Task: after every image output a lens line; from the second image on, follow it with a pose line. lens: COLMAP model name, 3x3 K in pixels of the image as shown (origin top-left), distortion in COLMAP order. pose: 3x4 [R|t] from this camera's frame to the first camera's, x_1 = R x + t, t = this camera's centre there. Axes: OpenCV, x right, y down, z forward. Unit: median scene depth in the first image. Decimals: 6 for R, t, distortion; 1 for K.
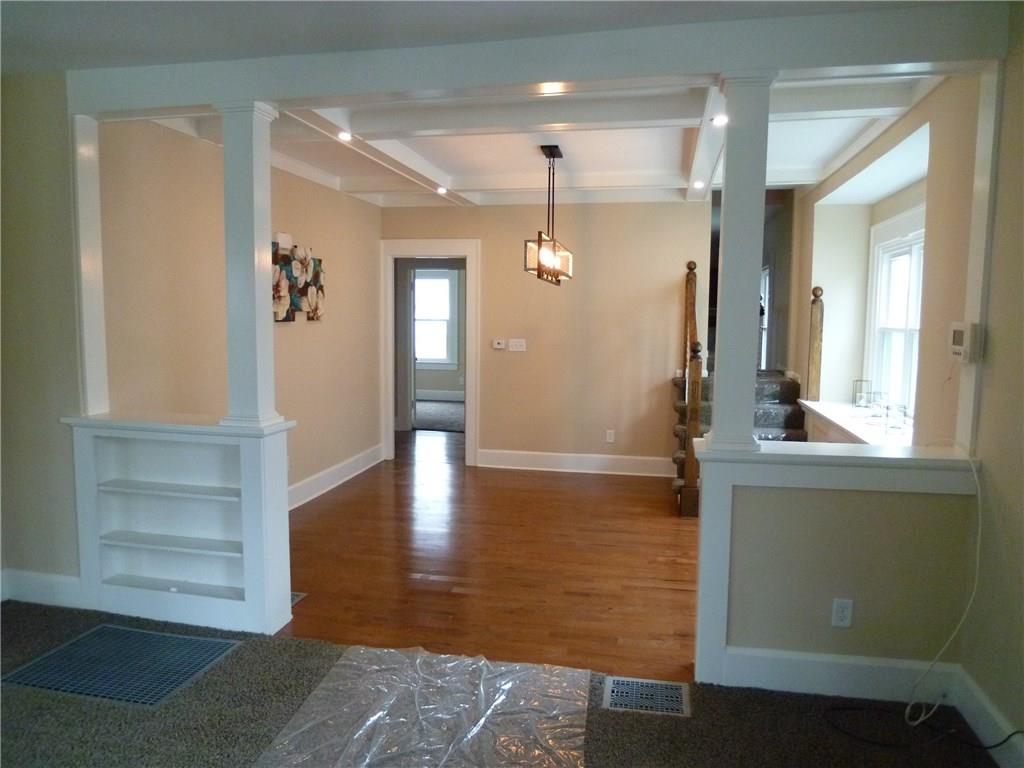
lens RADIAL K [[731.7, 0, 511.9], [0, 731.7, 388.6], [0, 0, 1]] dist [-0.047550, 0.002886]
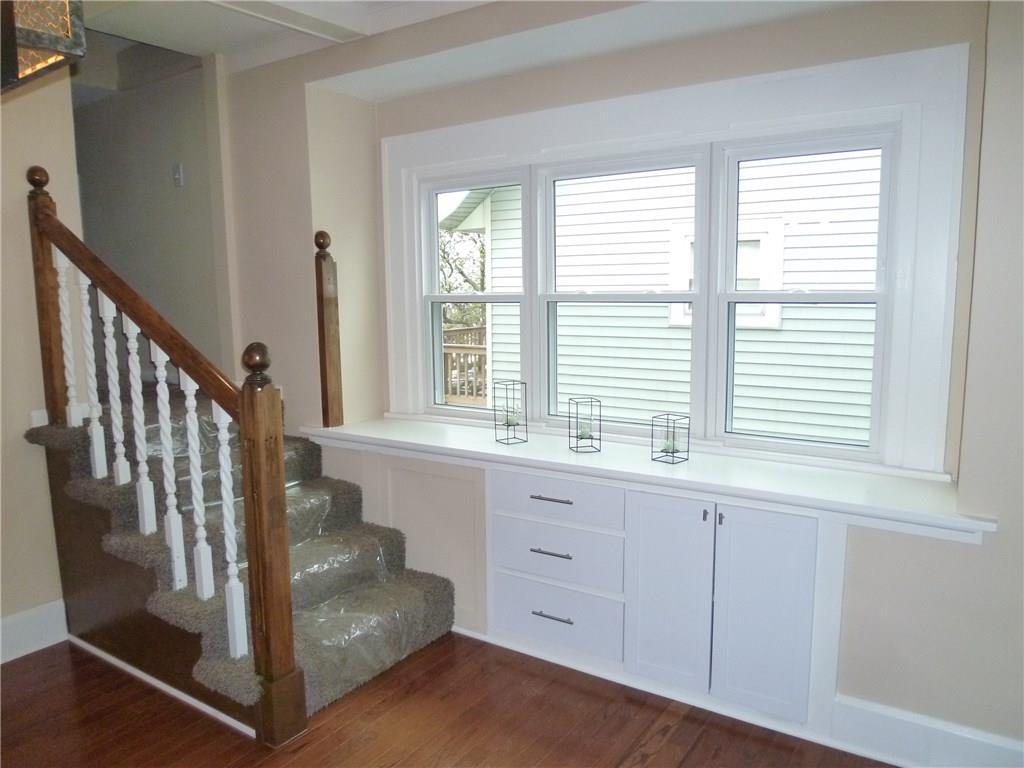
lens RADIAL K [[731.7, 0, 511.9], [0, 731.7, 388.6], [0, 0, 1]] dist [-0.047550, 0.002886]
pose [[0.379940, -0.141617, 0.914106, -0.075981], [0.110621, 0.988075, 0.107098, -0.066713], [-0.918373, 0.060429, 0.391075, 0.693331]]
